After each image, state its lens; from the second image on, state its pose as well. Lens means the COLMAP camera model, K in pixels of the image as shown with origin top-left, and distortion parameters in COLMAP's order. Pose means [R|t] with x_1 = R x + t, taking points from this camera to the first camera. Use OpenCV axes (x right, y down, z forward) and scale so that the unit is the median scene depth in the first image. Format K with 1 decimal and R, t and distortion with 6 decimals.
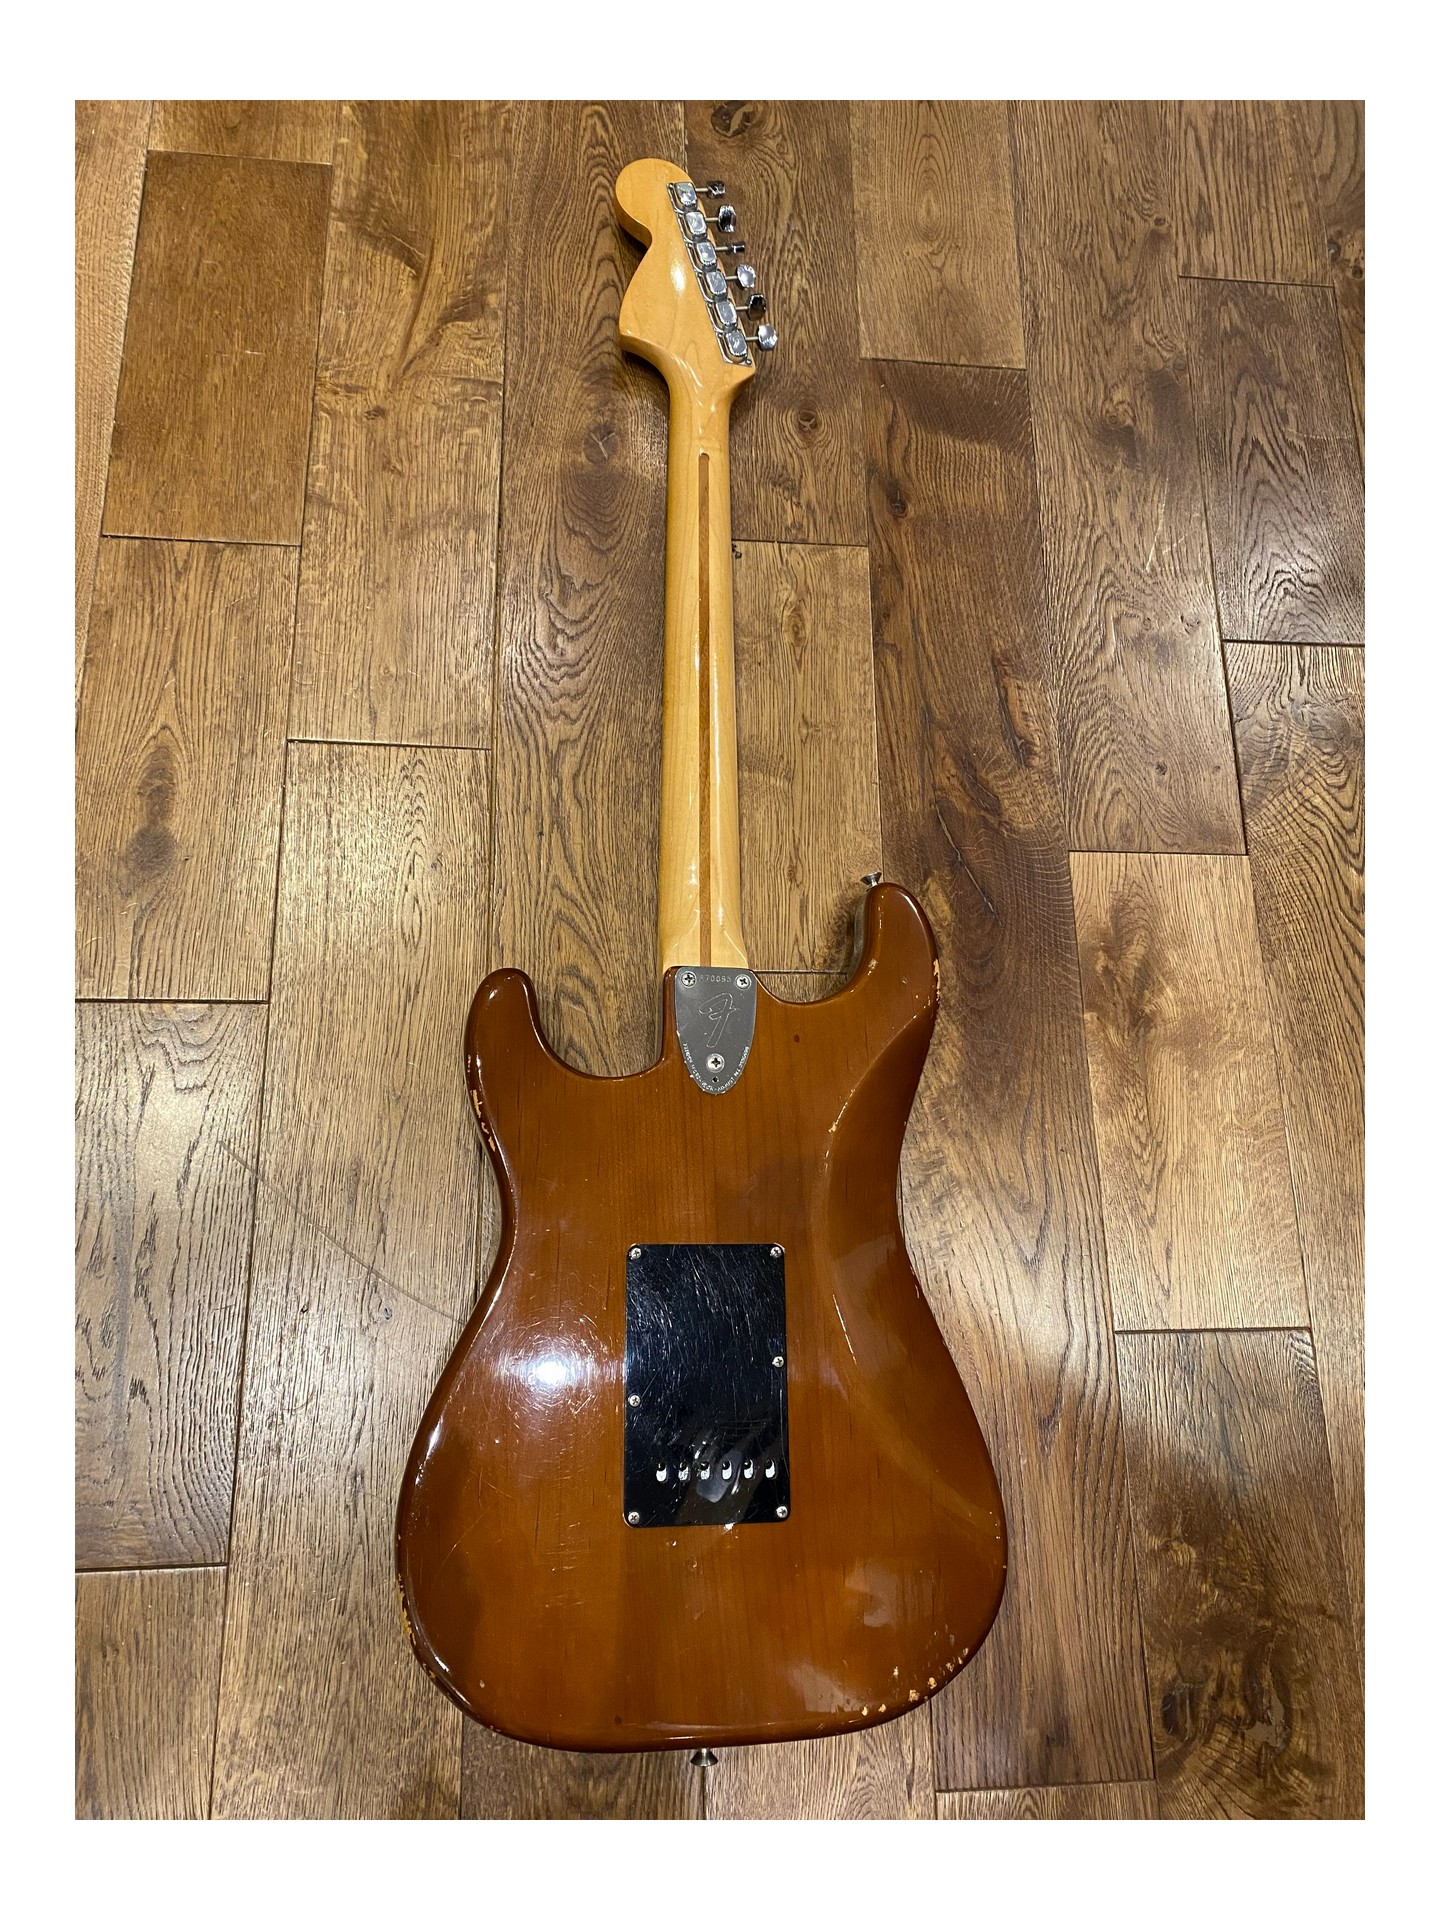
lens RADIAL K [[1309.5, 0, 717.8], [0, 1309.5, 938.5], [0, 0, 1]] dist [0.049308, -0.056986]
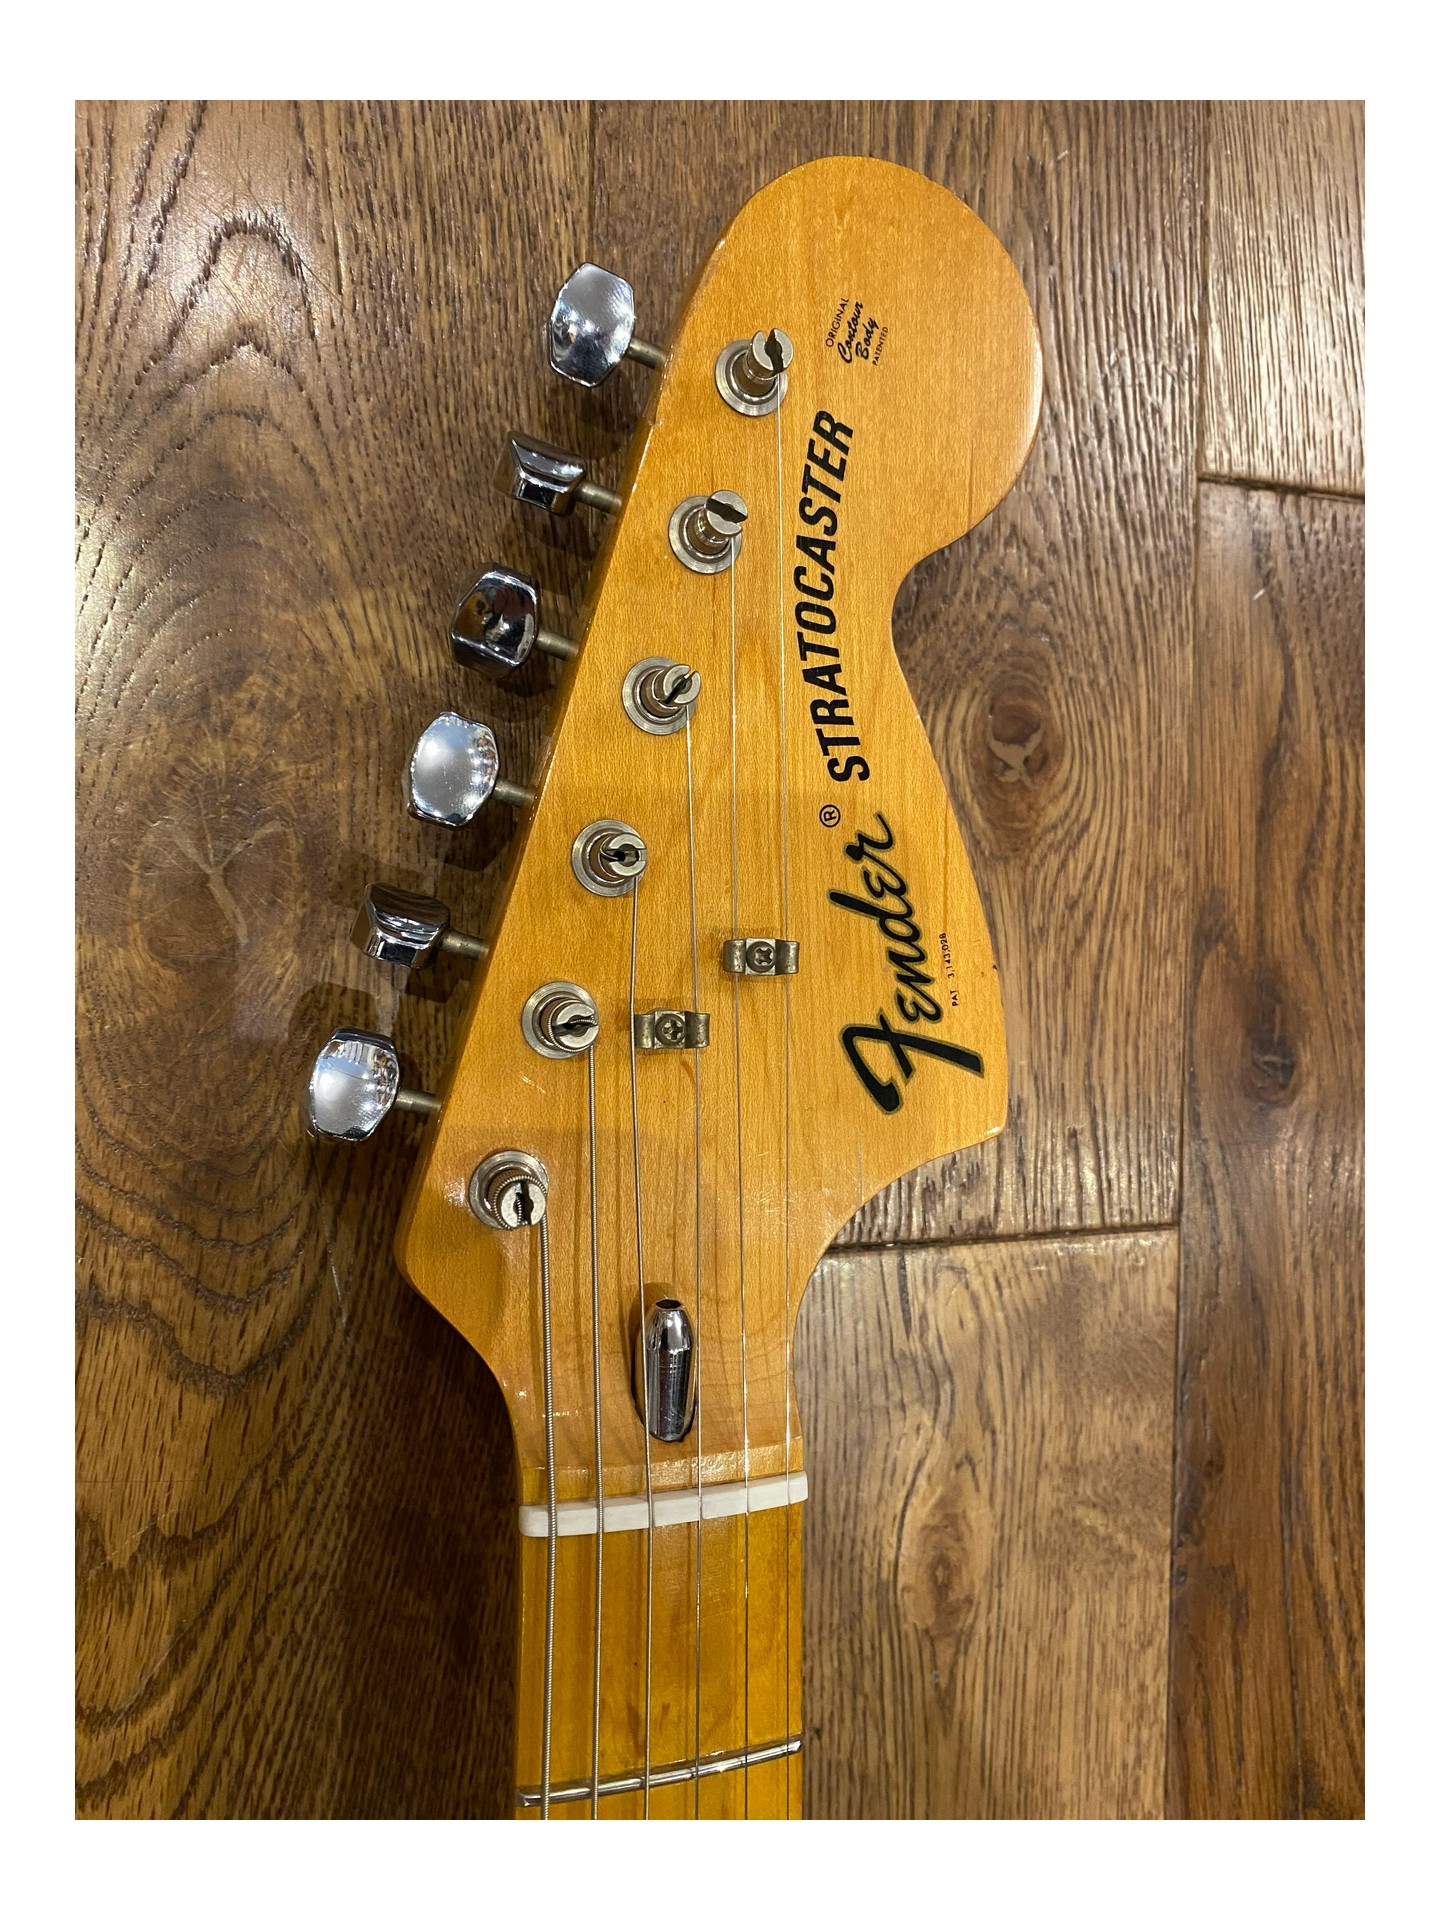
lens RADIAL K [[1319.3, 0, 719.9], [0, 1319.3, 933.2], [0, 0, 1]] dist [-0.000051, 0.002096]
pose [[0.981051, 0.021931, 0.192504, -0.048953], [-0.076336, 0.956957, 0.280011, -0.467898], [-0.178077, -0.289400, 0.940498, 0.812849]]
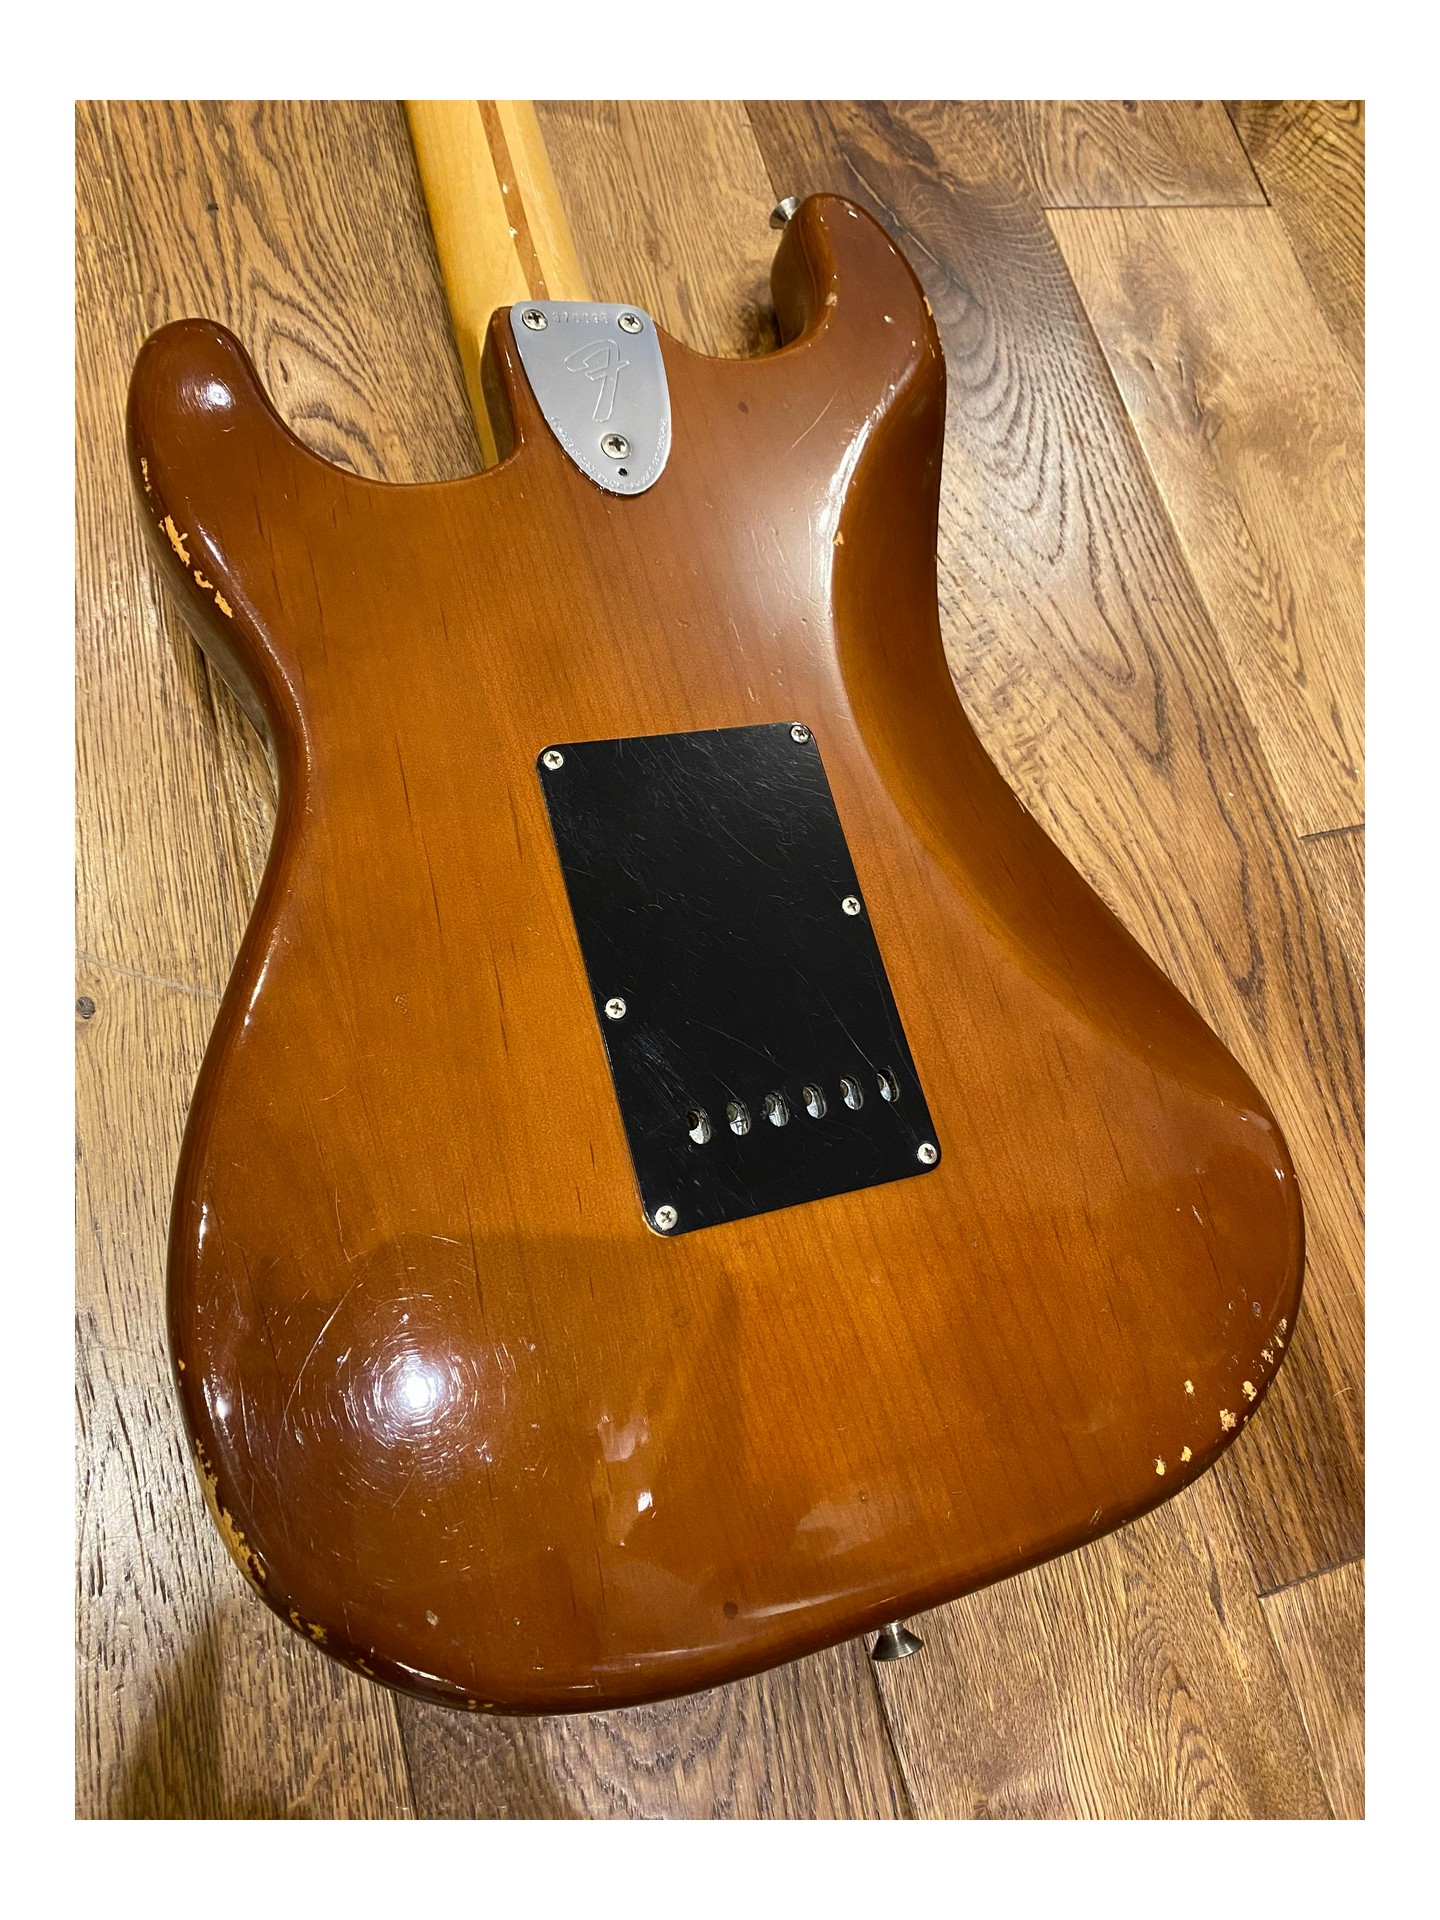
lens RADIAL K [[1319.3, 0, 719.9], [0, 1319.3, 933.2], [0, 0, 1]] dist [-0.000051, 0.002096]
pose [[0.960925, -0.197178, 0.194279, -0.095113], [0.201413, 0.979504, -0.002089, 0.268654], [-0.189885, 0.041137, 0.980944, 0.399554]]
